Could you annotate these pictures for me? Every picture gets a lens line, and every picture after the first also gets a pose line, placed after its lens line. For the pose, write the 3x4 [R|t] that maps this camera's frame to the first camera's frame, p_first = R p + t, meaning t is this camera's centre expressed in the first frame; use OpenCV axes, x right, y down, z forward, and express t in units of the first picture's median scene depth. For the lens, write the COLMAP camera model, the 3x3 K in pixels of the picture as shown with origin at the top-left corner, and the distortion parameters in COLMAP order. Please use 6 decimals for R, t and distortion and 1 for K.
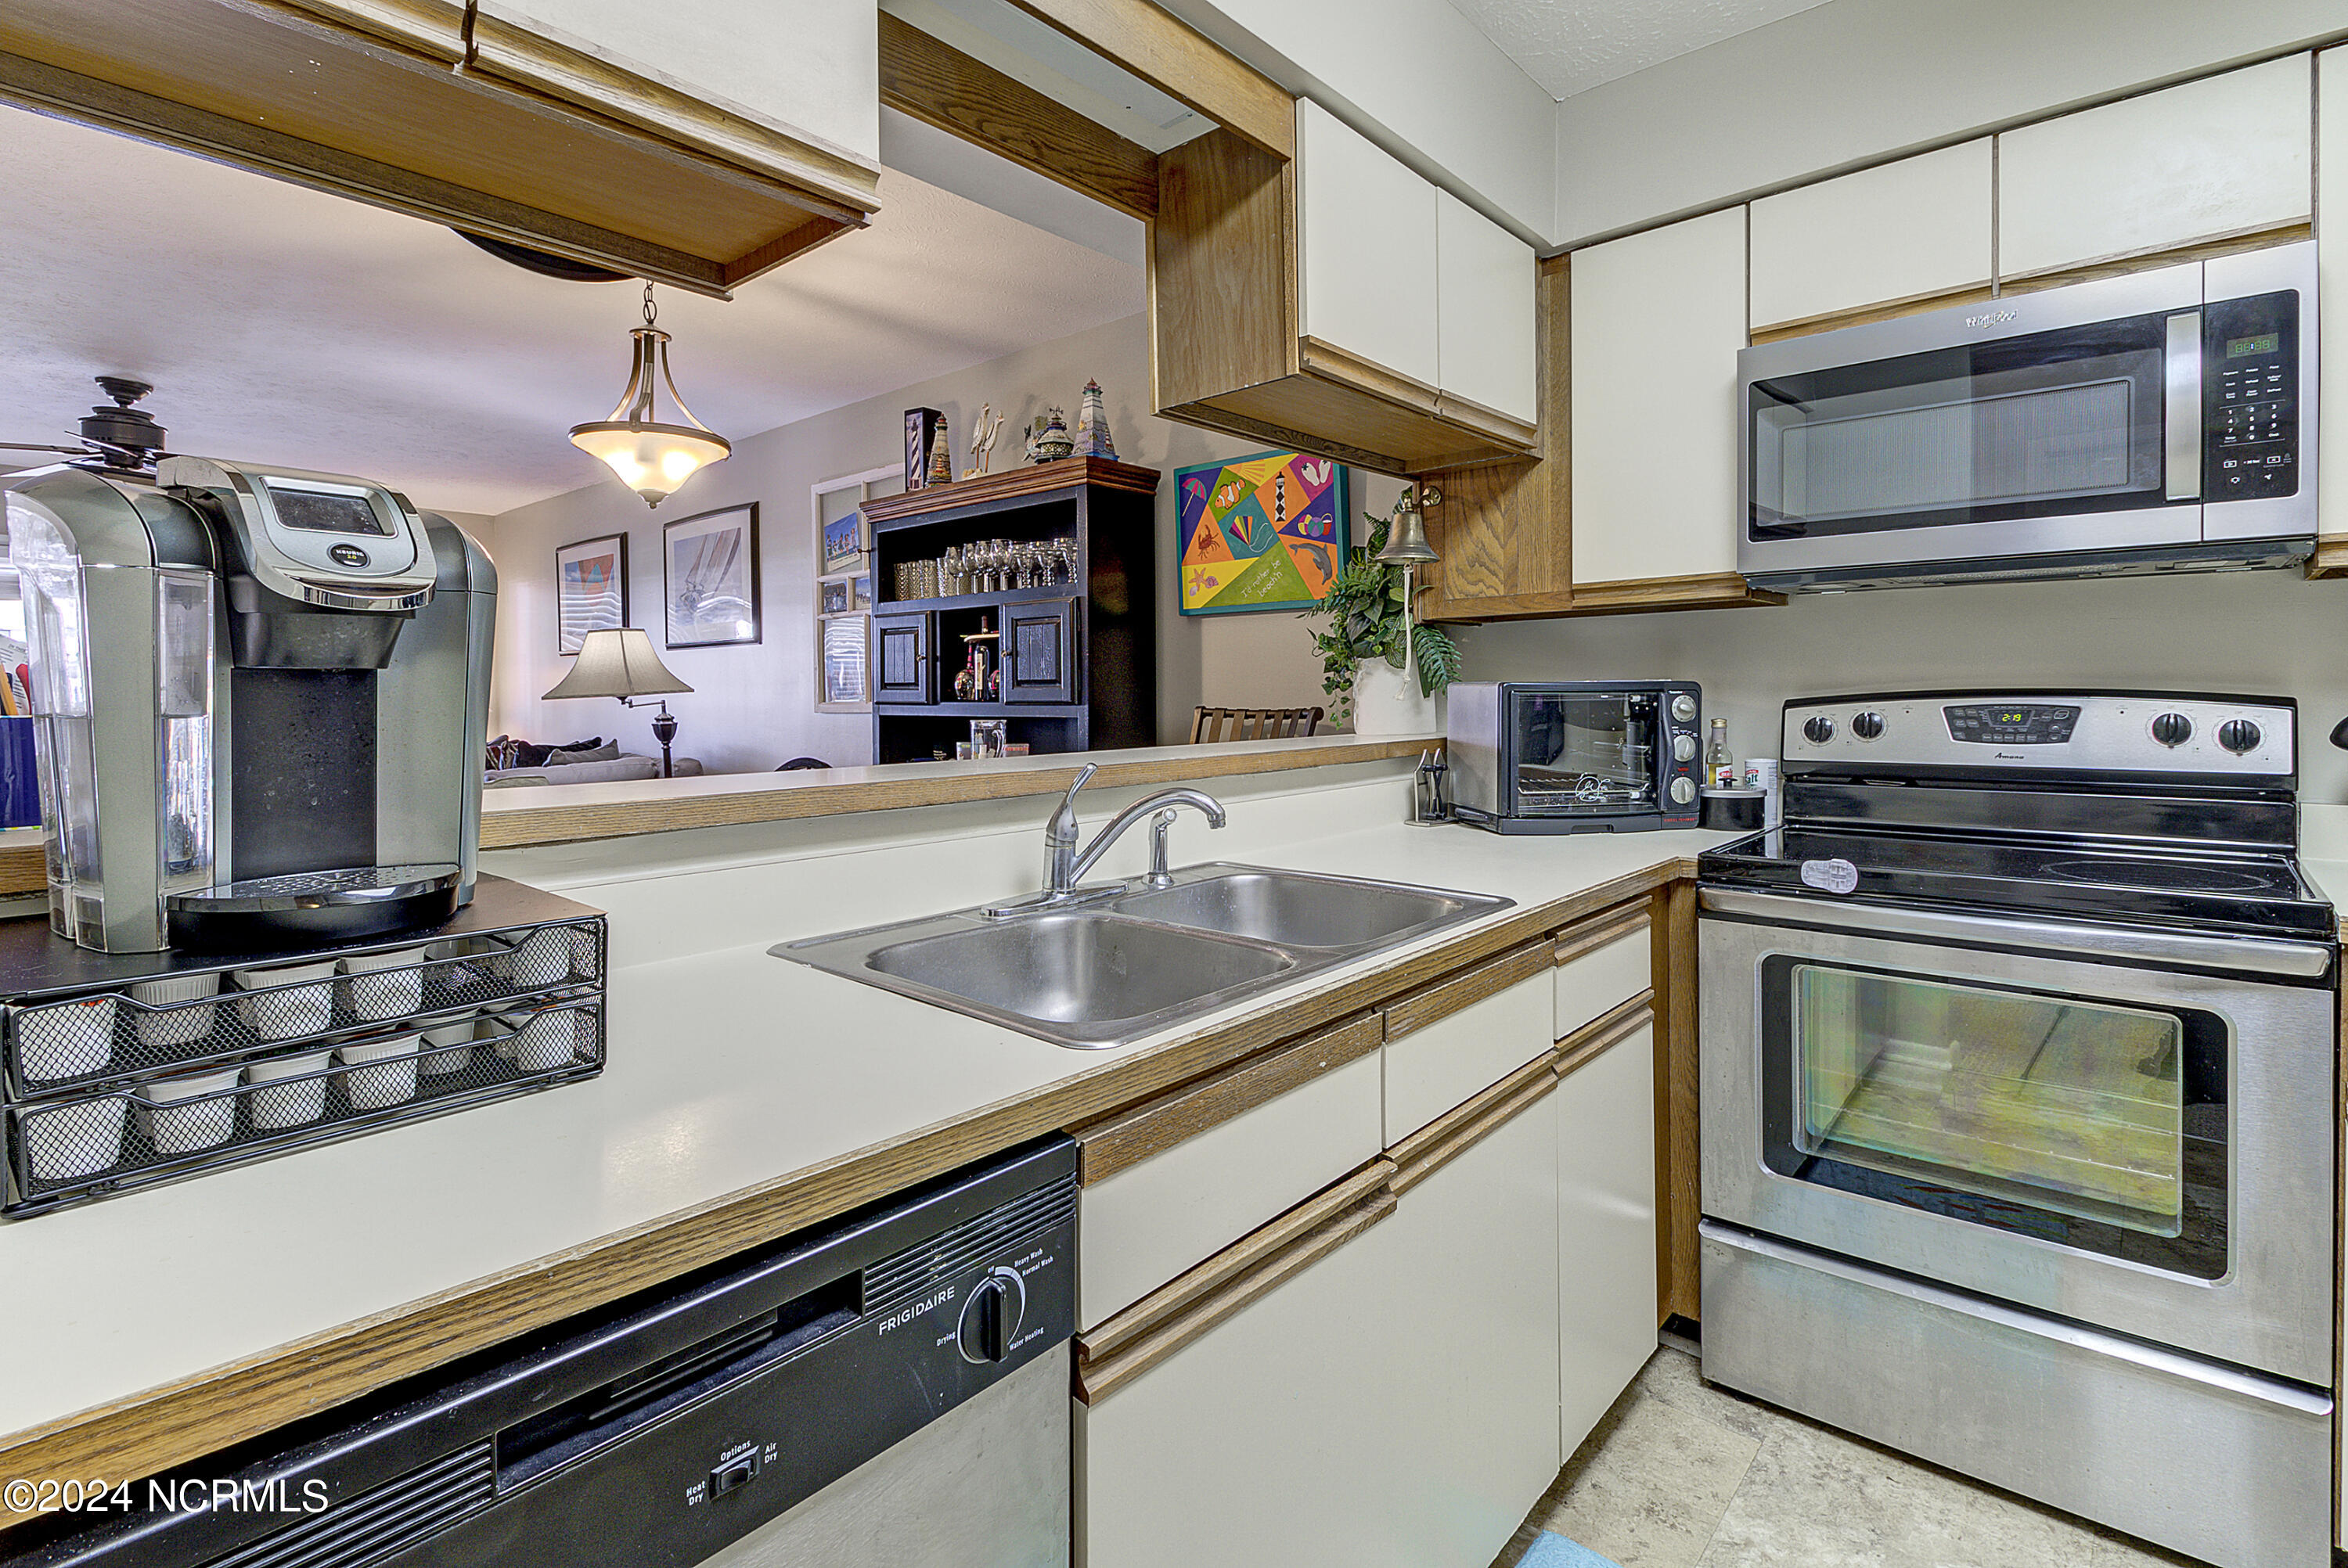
lens RADIAL K [[1102.0, 0, 1190.0], [0, 1102.0, 709.6], [0, 0, 1]] dist [0.020675, -0.013265]
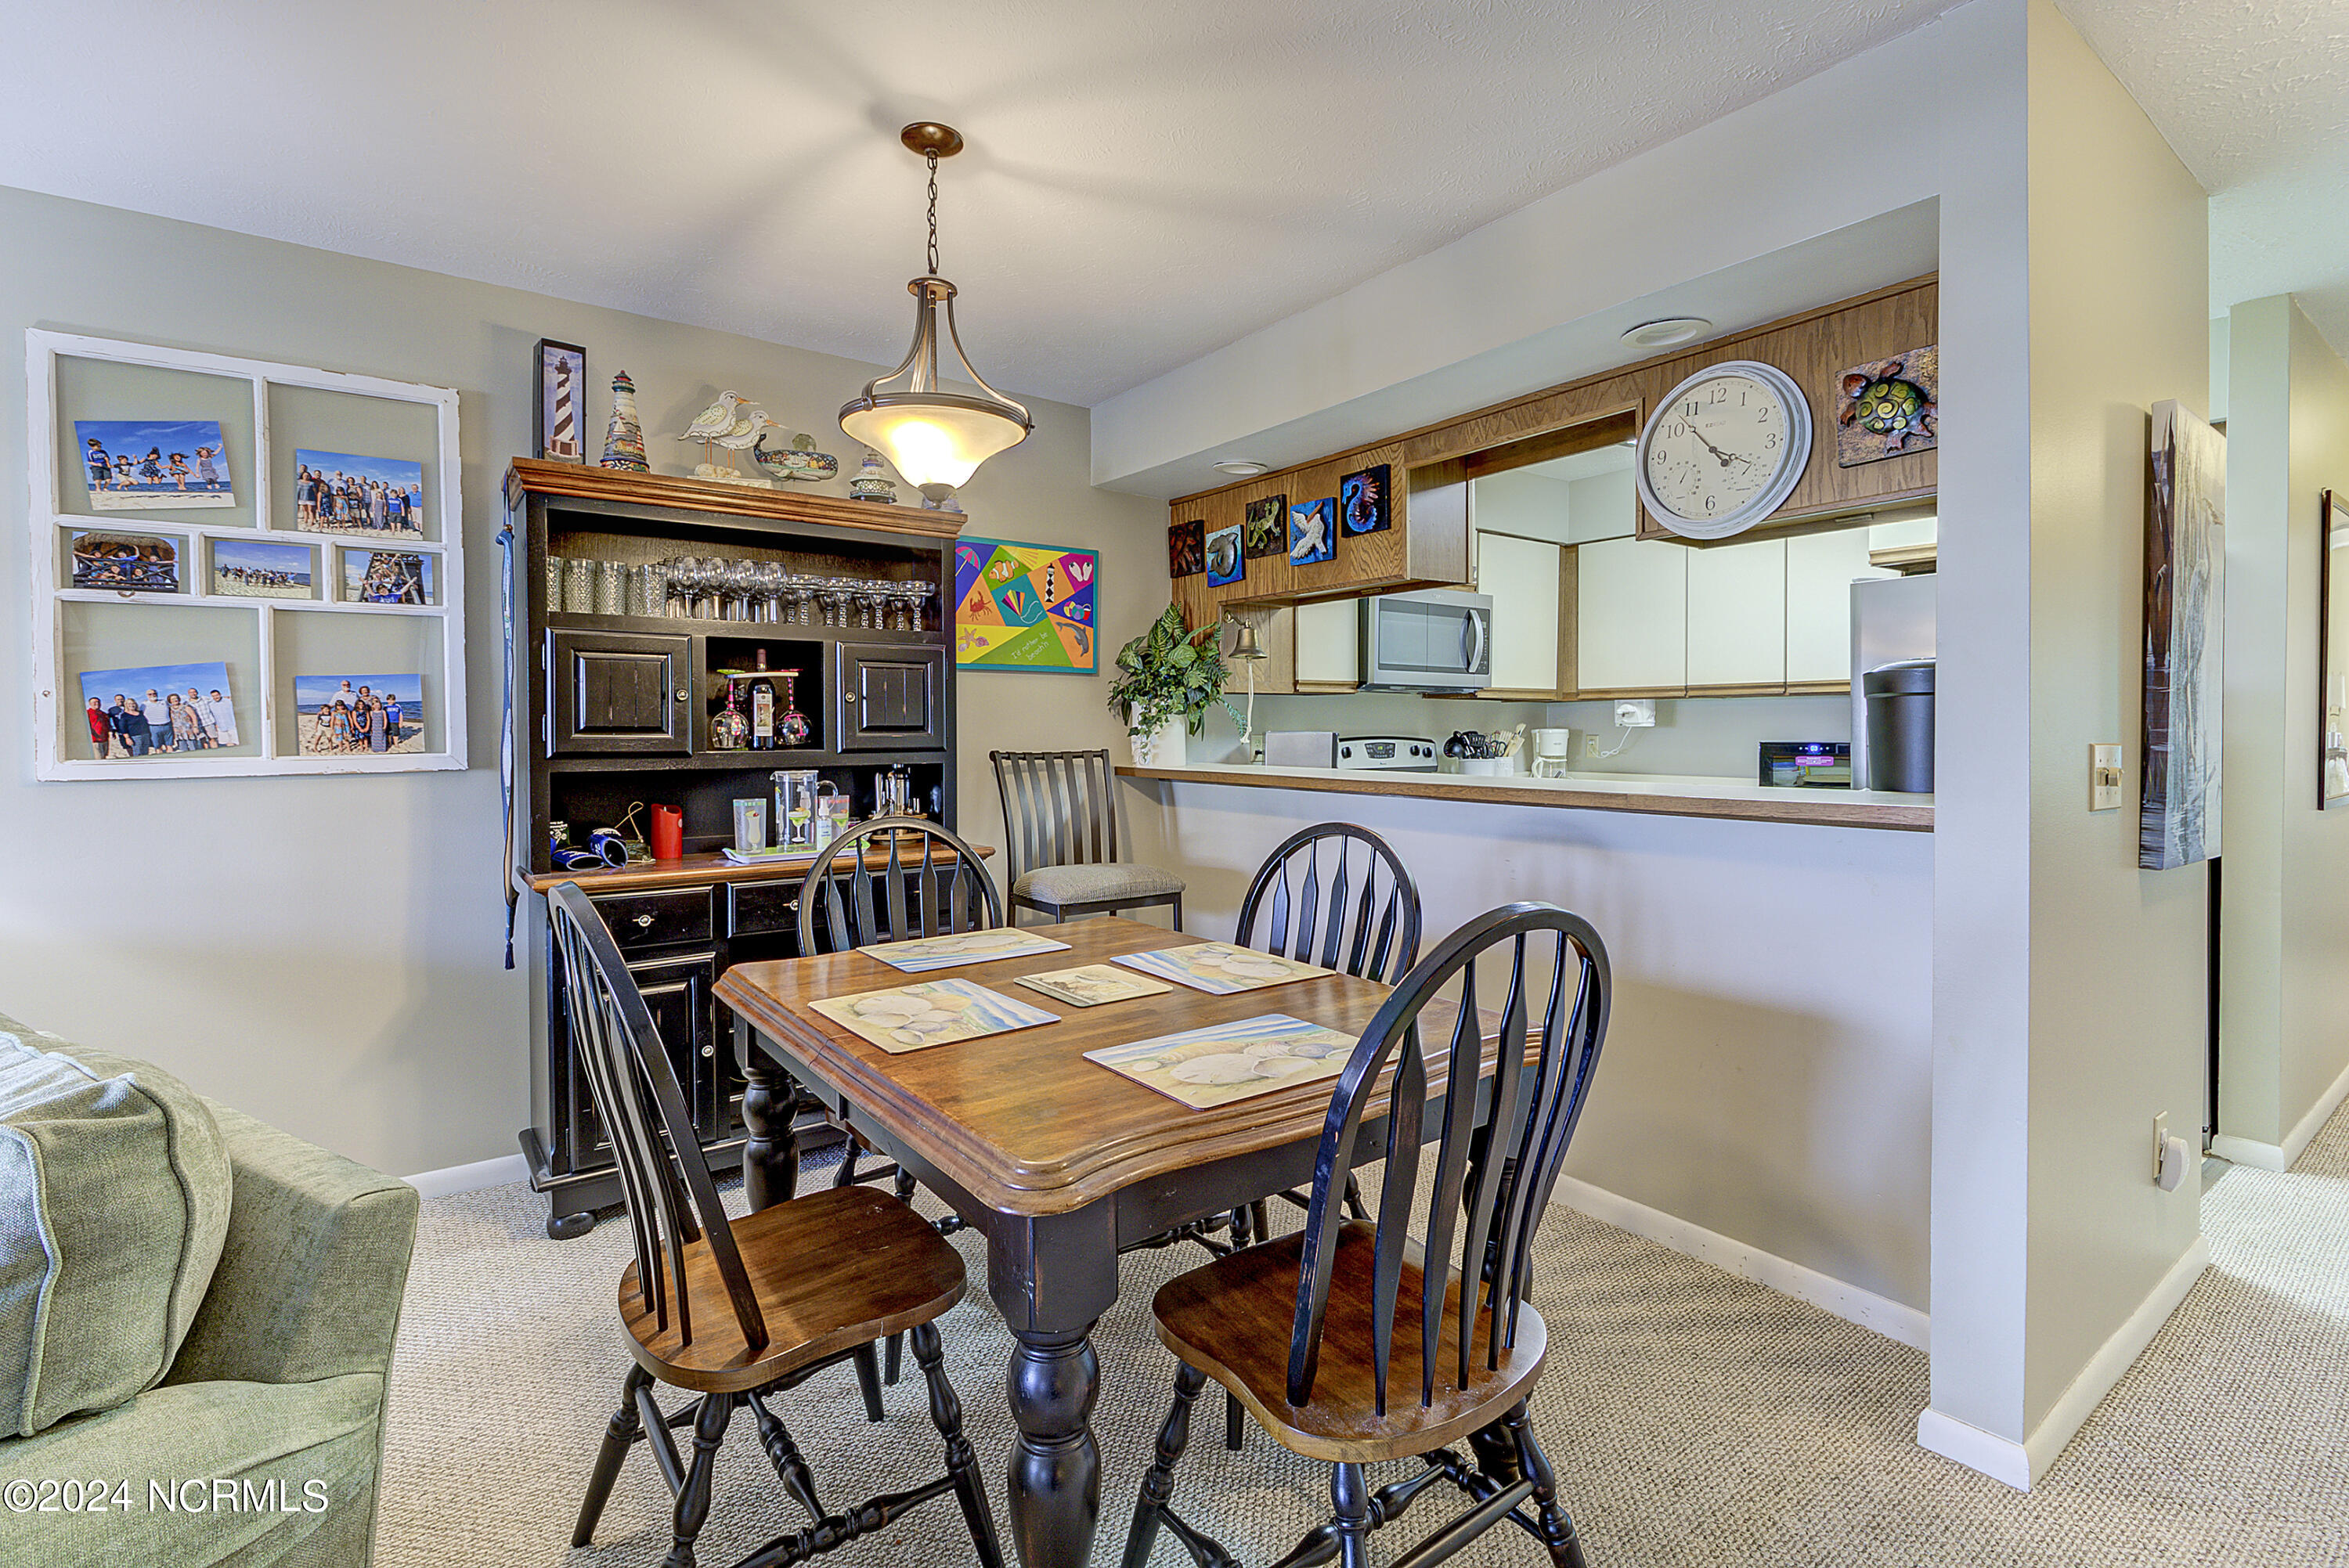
lens RADIAL K [[1102.5, 0, 1164.3], [0, 1102.5, 749.6], [0, 0, 1]] dist [0.020675, -0.013265]
pose [[0.204094, -0.008358, 0.978916, -1.713932], [0.020594, 0.999779, 0.004242, -0.008741], [-0.978735, 0.019294, 0.204221, 0.944243]]
